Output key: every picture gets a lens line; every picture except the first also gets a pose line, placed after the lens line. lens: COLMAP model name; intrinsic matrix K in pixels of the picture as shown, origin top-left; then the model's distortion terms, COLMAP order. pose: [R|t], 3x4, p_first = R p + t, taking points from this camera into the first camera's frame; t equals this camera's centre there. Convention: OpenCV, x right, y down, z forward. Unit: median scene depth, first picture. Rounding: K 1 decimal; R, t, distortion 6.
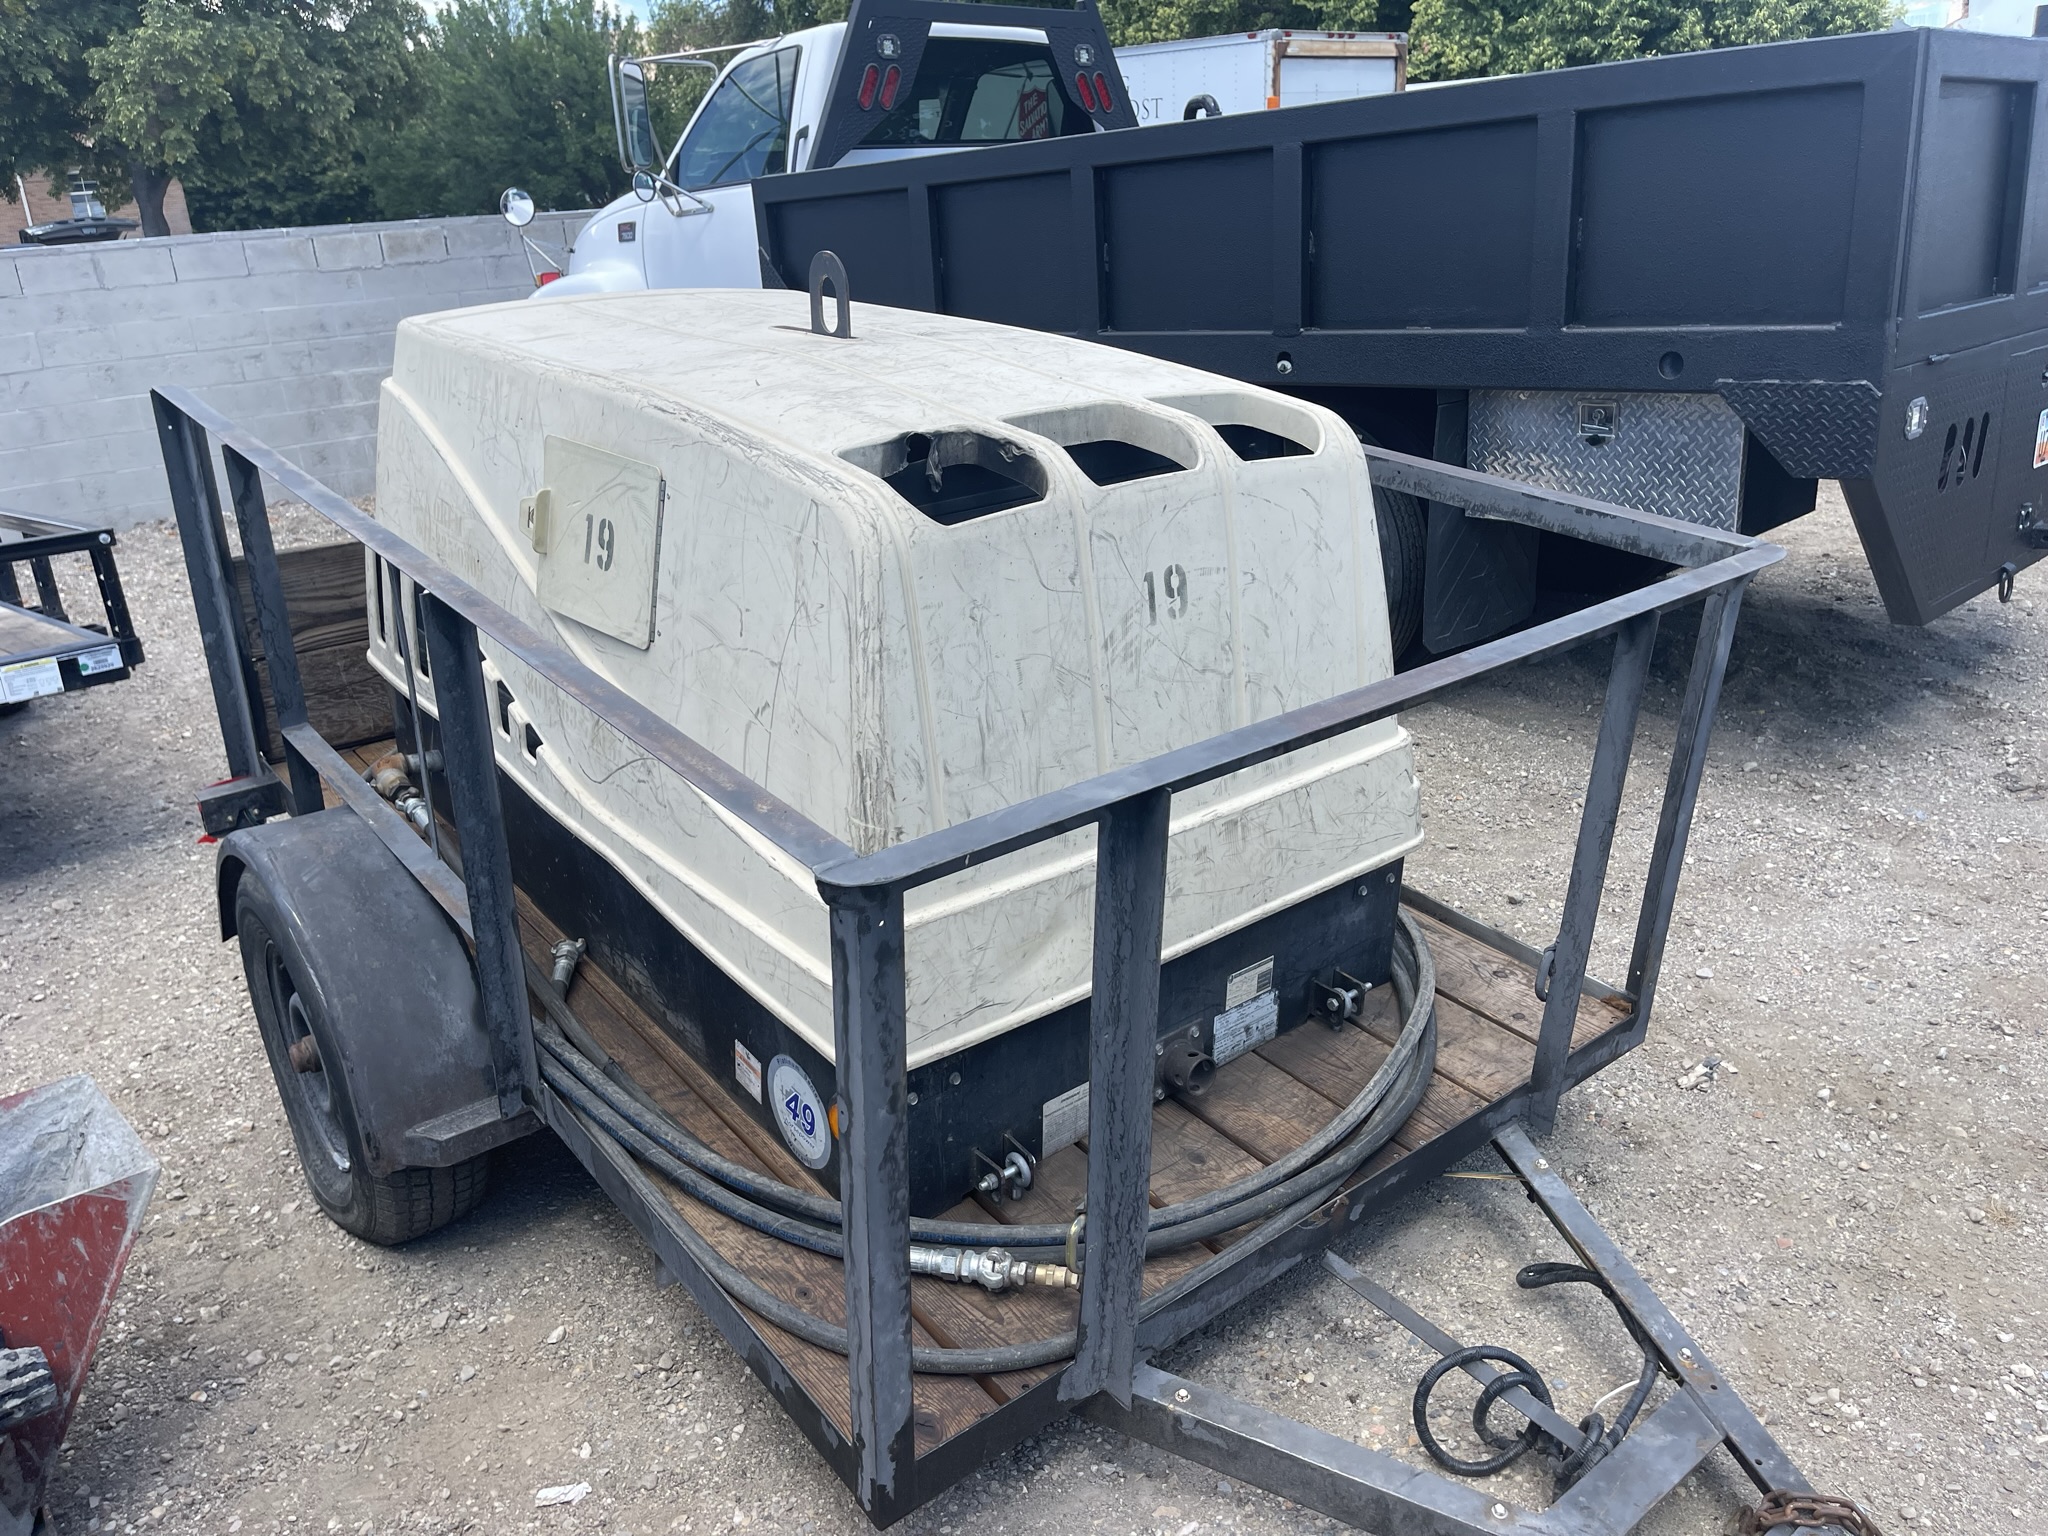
lens RADIAL K [[1554.6, 0, 1024.0], [0, 1554.6, 768.0], [0, 0, 1]] dist [0.085422, -0.117928]
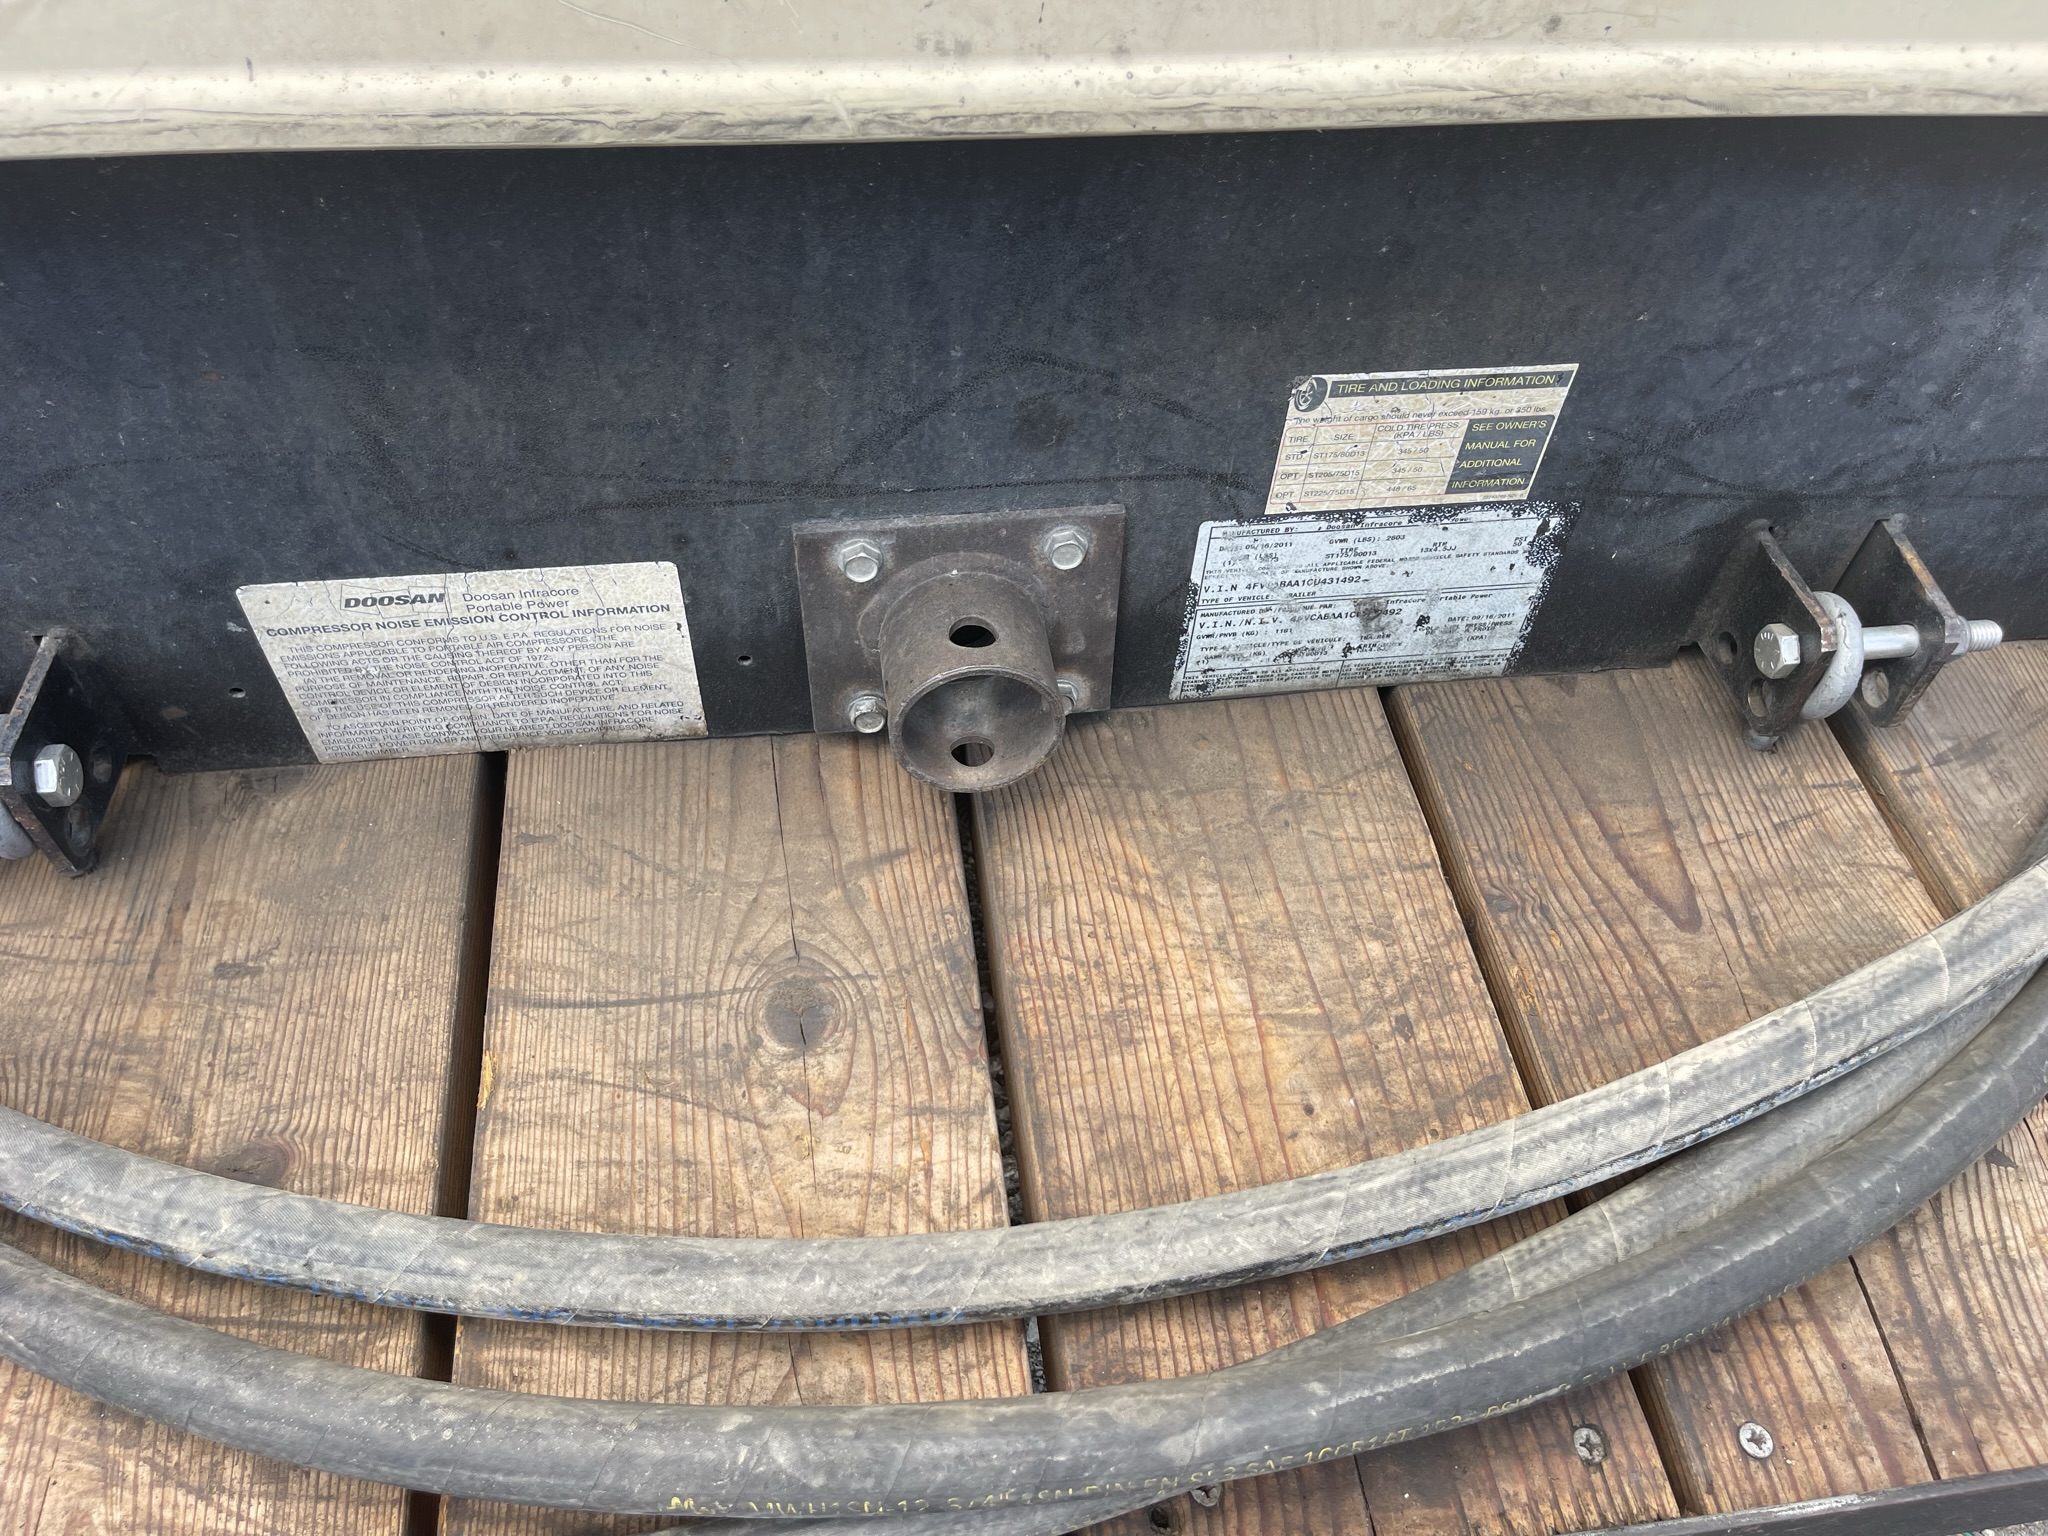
lens RADIAL K [[1554.6, 0, 1024.0], [0, 1554.6, 768.0], [0, 0, 1]] dist [0.085422, -0.117928]
pose [[0.858910, 0.420907, -0.291738, 0.181767], [-0.255185, 0.845652, 0.468779, 0.084325], [0.444021, -0.328192, 0.833748, 0.760589]]
